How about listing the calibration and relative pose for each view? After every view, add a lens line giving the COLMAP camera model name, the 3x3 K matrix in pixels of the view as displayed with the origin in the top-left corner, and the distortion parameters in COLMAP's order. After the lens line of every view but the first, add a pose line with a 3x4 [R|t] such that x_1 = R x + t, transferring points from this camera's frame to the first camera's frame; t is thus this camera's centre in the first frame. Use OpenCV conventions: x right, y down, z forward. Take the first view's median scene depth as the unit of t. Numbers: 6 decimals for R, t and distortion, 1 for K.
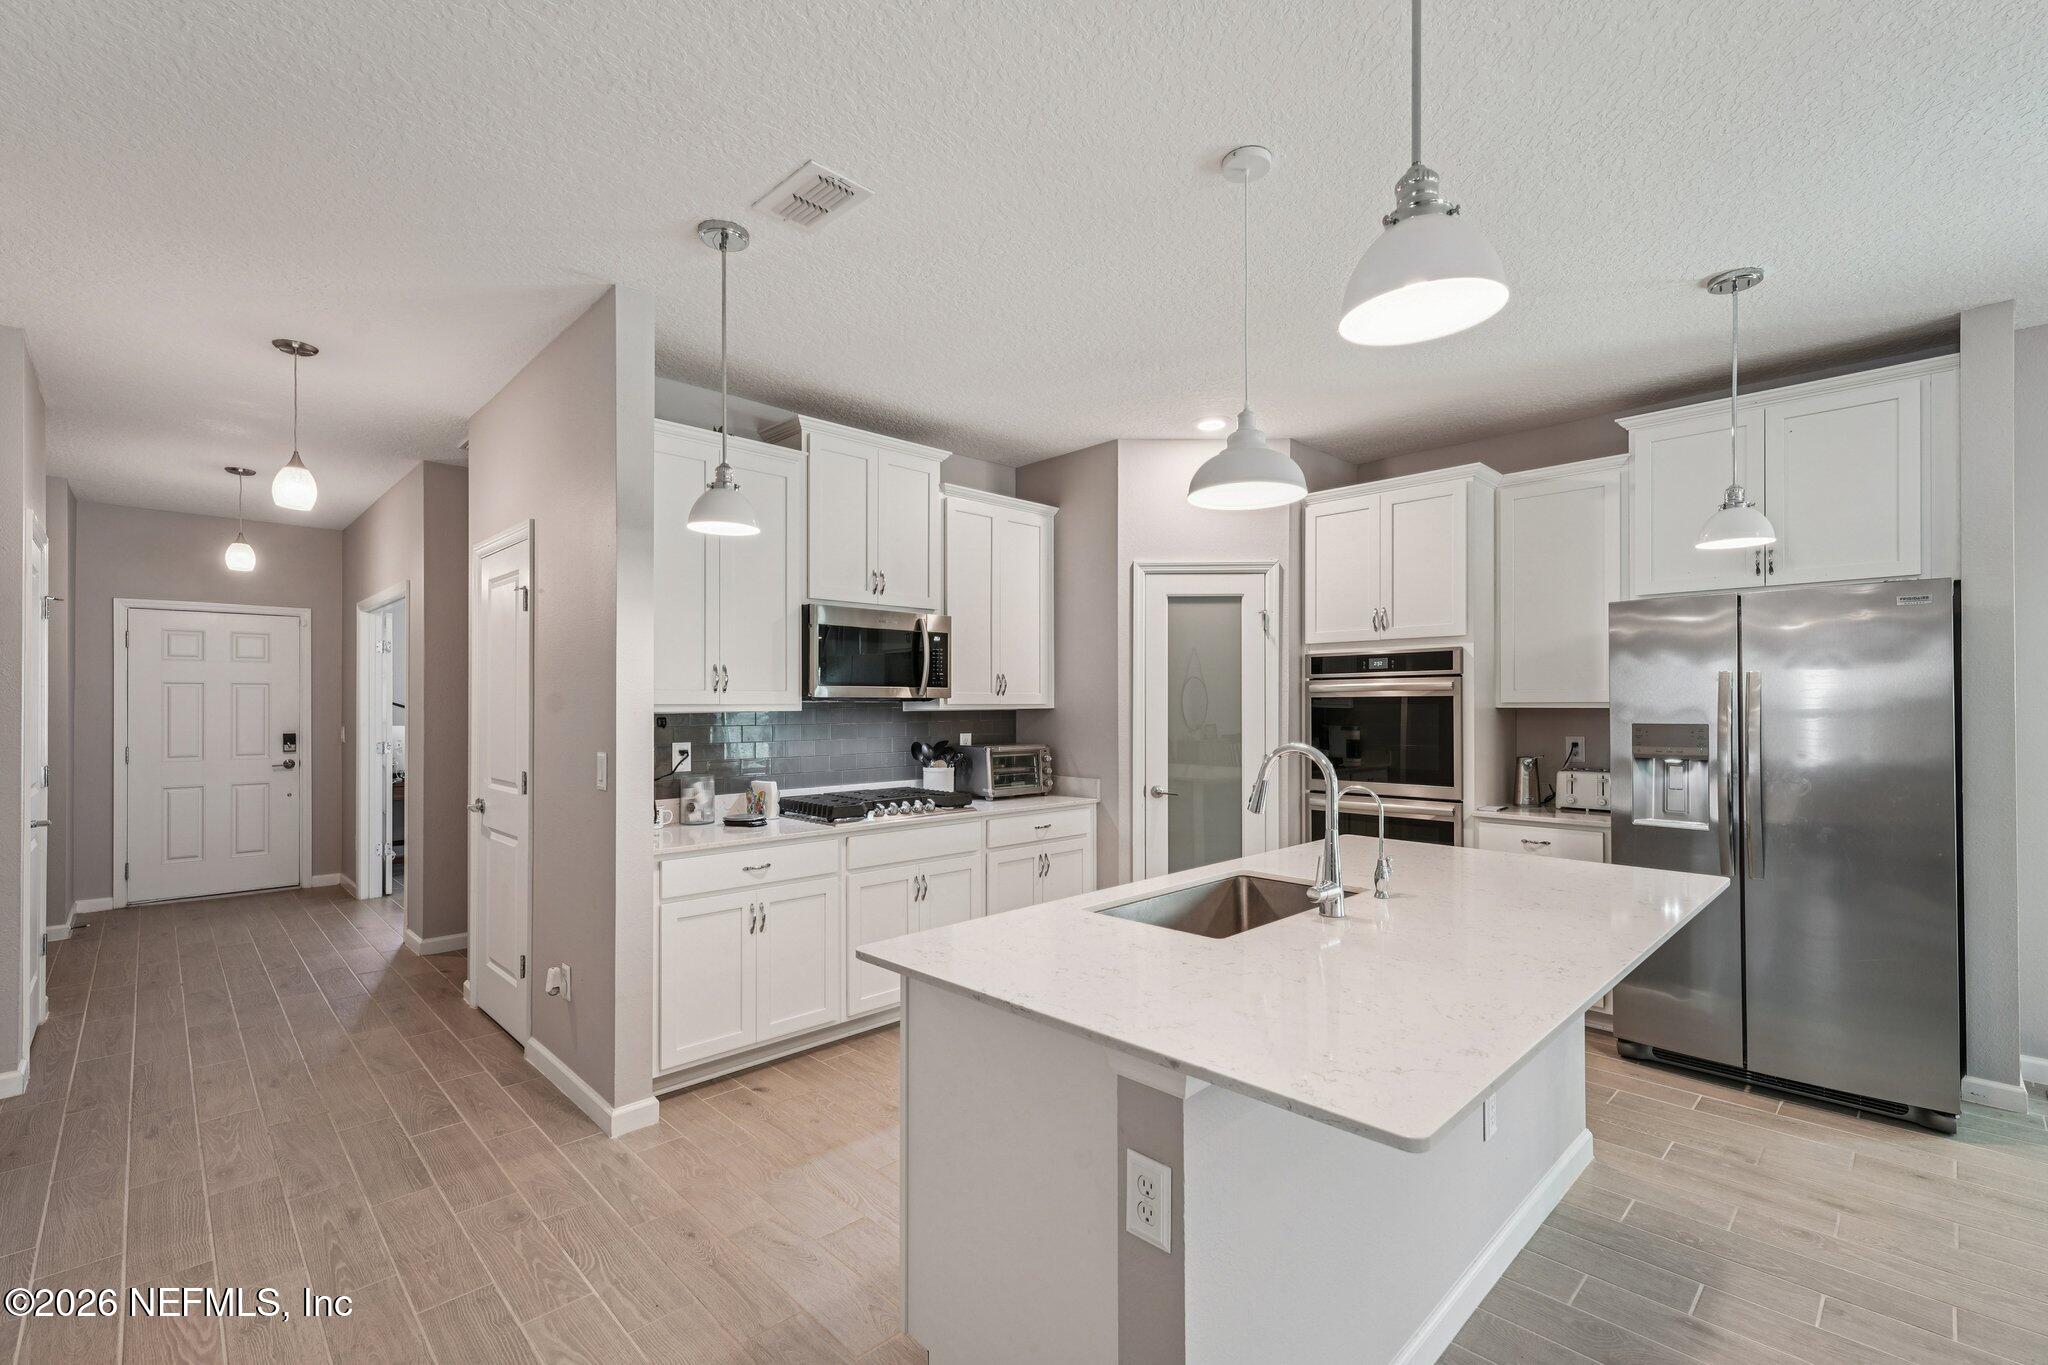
lens RADIAL K [[899.0, 0, 1036.5], [0, 899.0, 700.7], [0, 0, 1]] dist [0.011275, 0.001391]
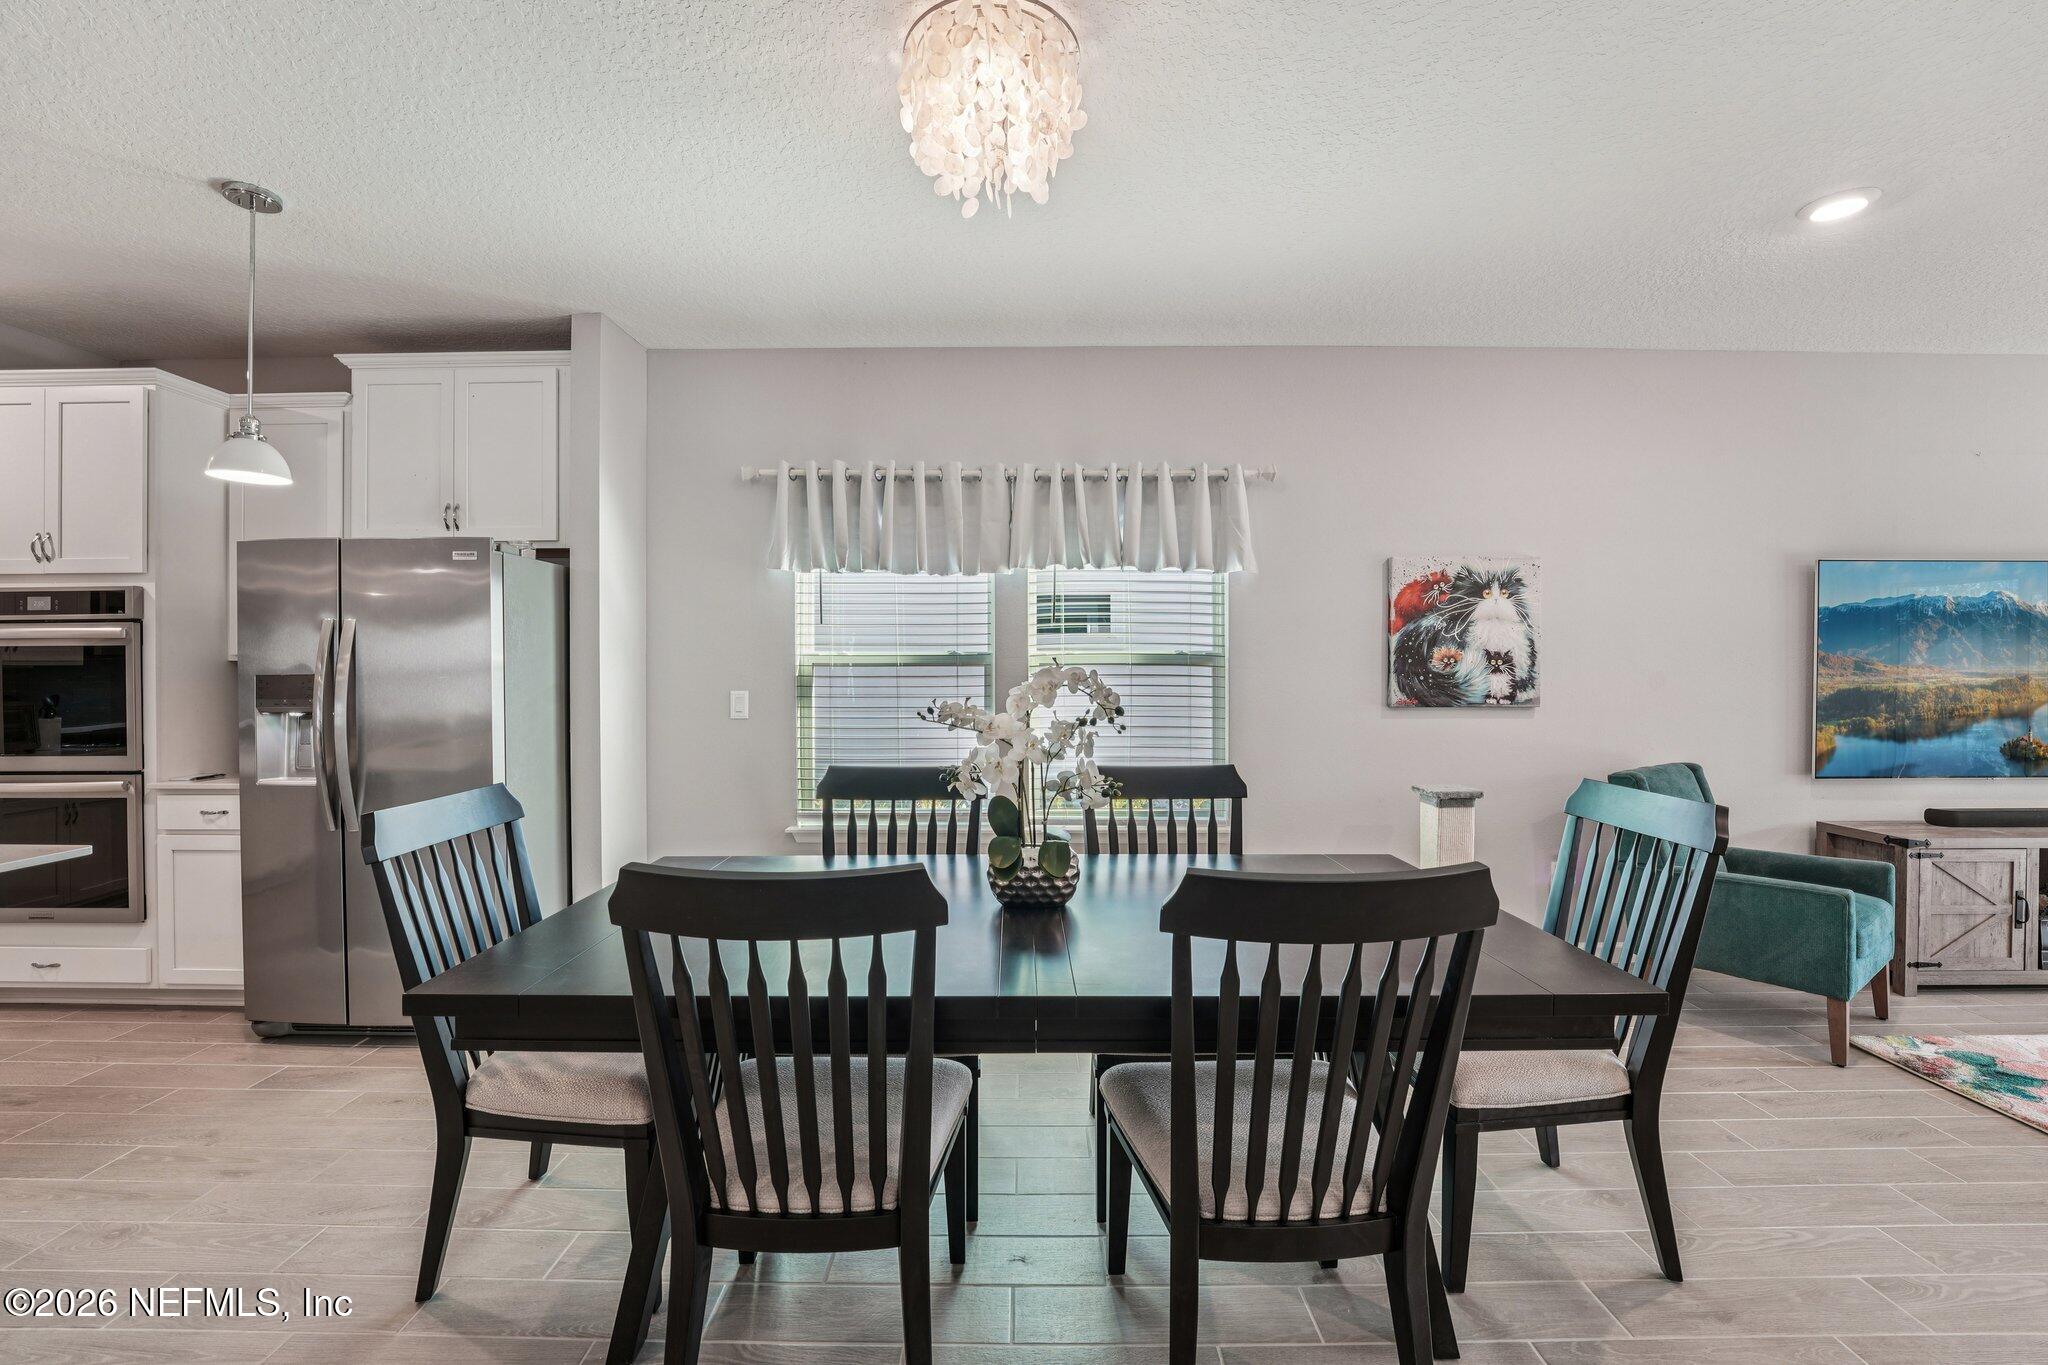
lens RADIAL K [[832.6, 0, 1022.5], [0, 832.6, 673.5], [0, 0, 1]] dist [-0.000350, -0.002125]
pose [[0.726009, -0.006196, 0.687657, 0.502722], [-0.003933, 0.999906, 0.013161, 0.006960], [-0.687674, -0.012259, 0.725916, -0.113668]]
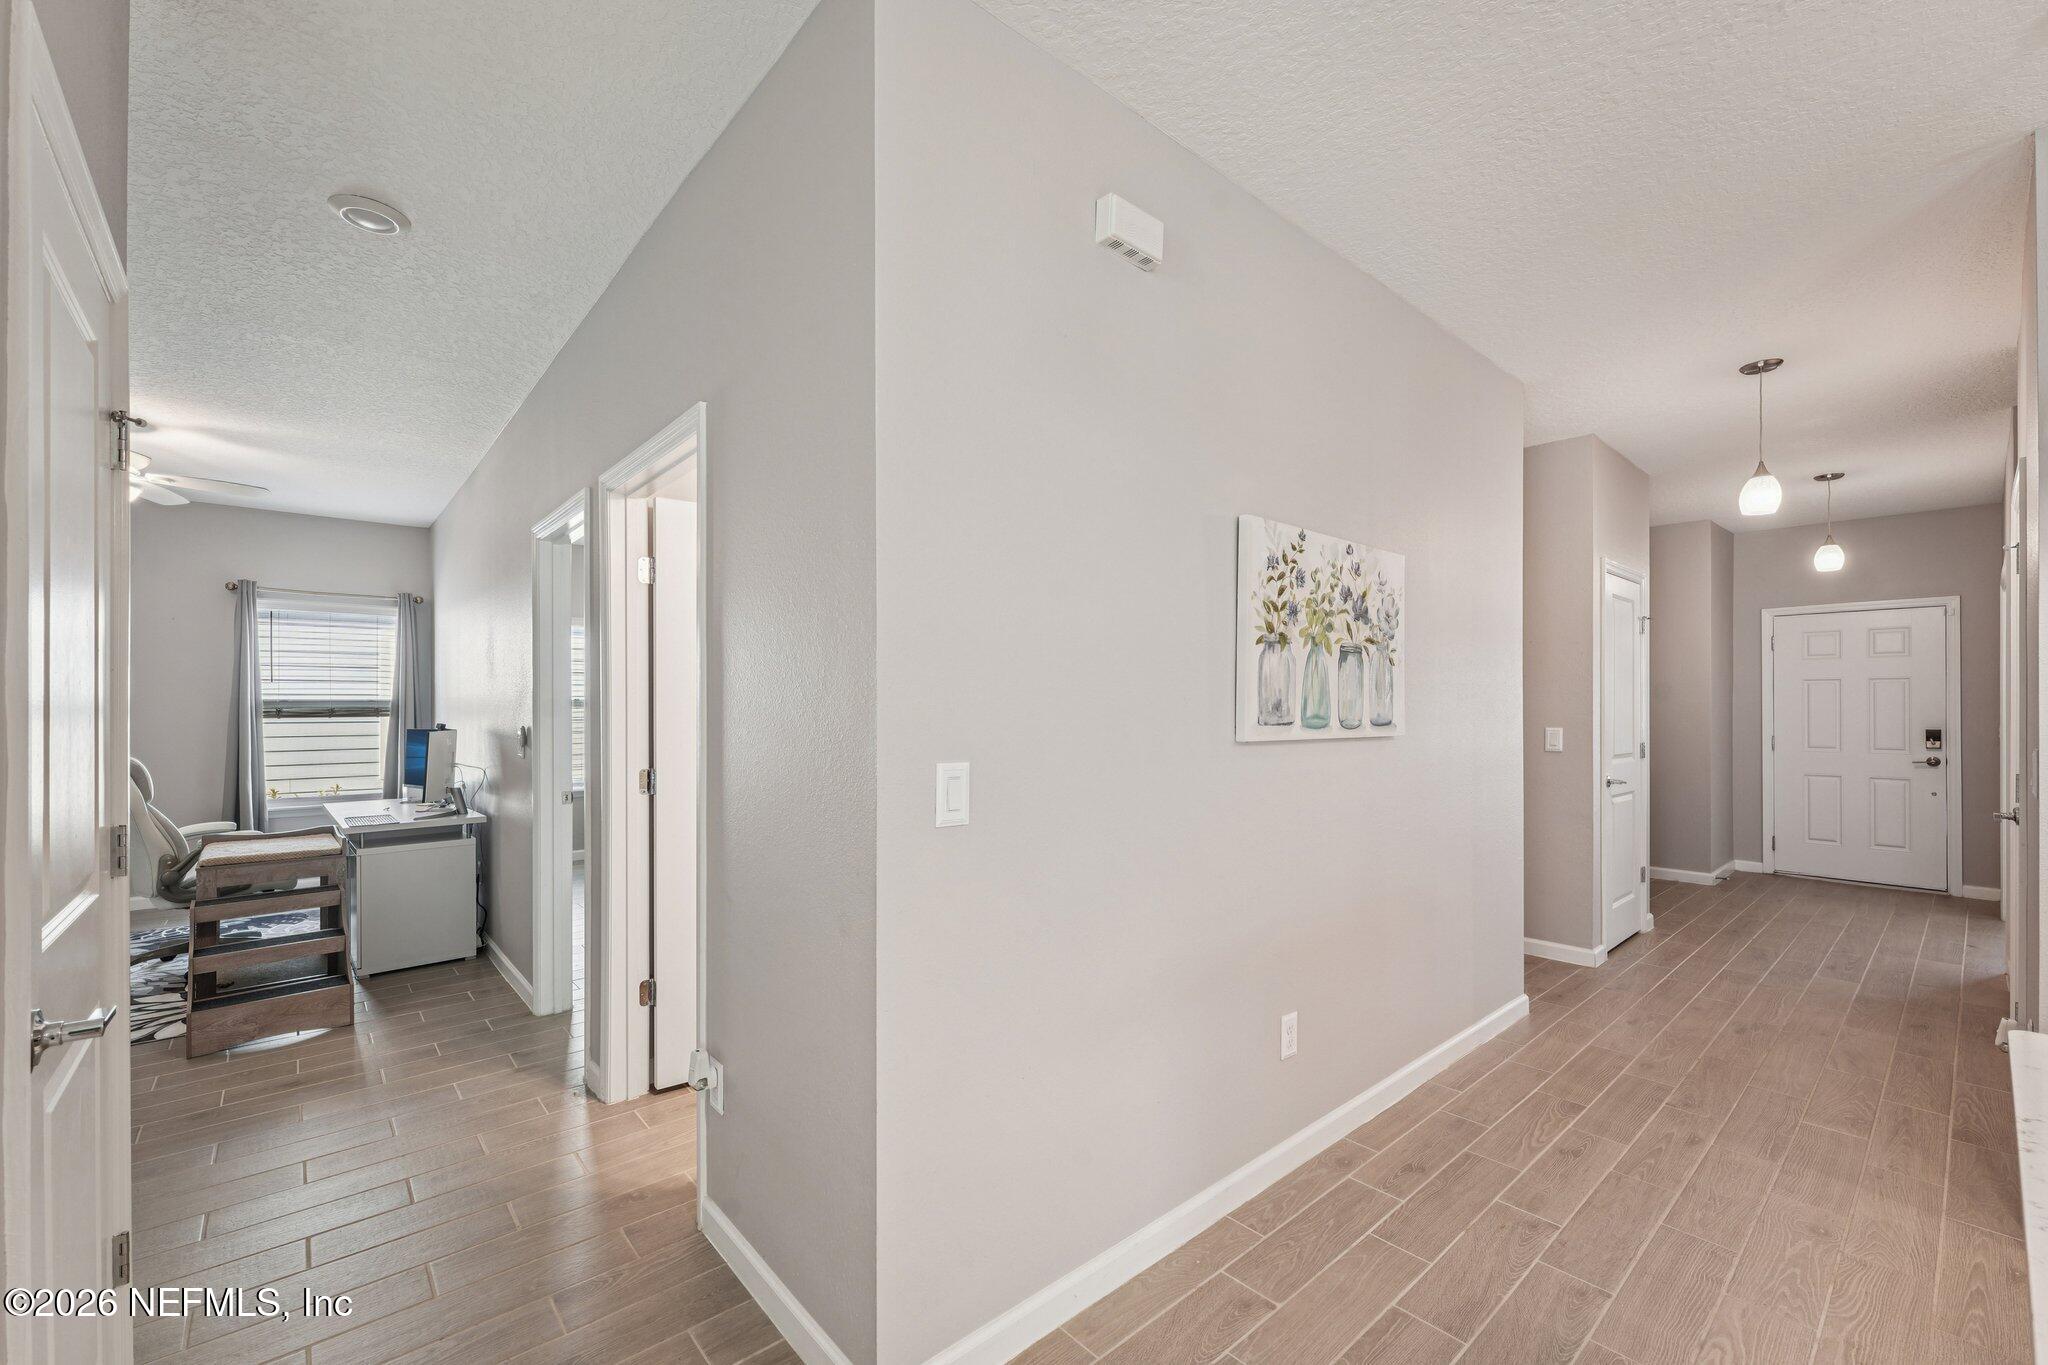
lens RADIAL K [[832.6, 0, 973.0], [0, 832.6, 701.1], [0, 0, 1]] dist [-0.000350, -0.002125]
pose [[-0.101558, -0.003790, -0.994822, 0.204485], [0.000862, 0.999992, -0.003898, 0.012330], [0.994829, -0.001253, -0.101554, 0.118150]]
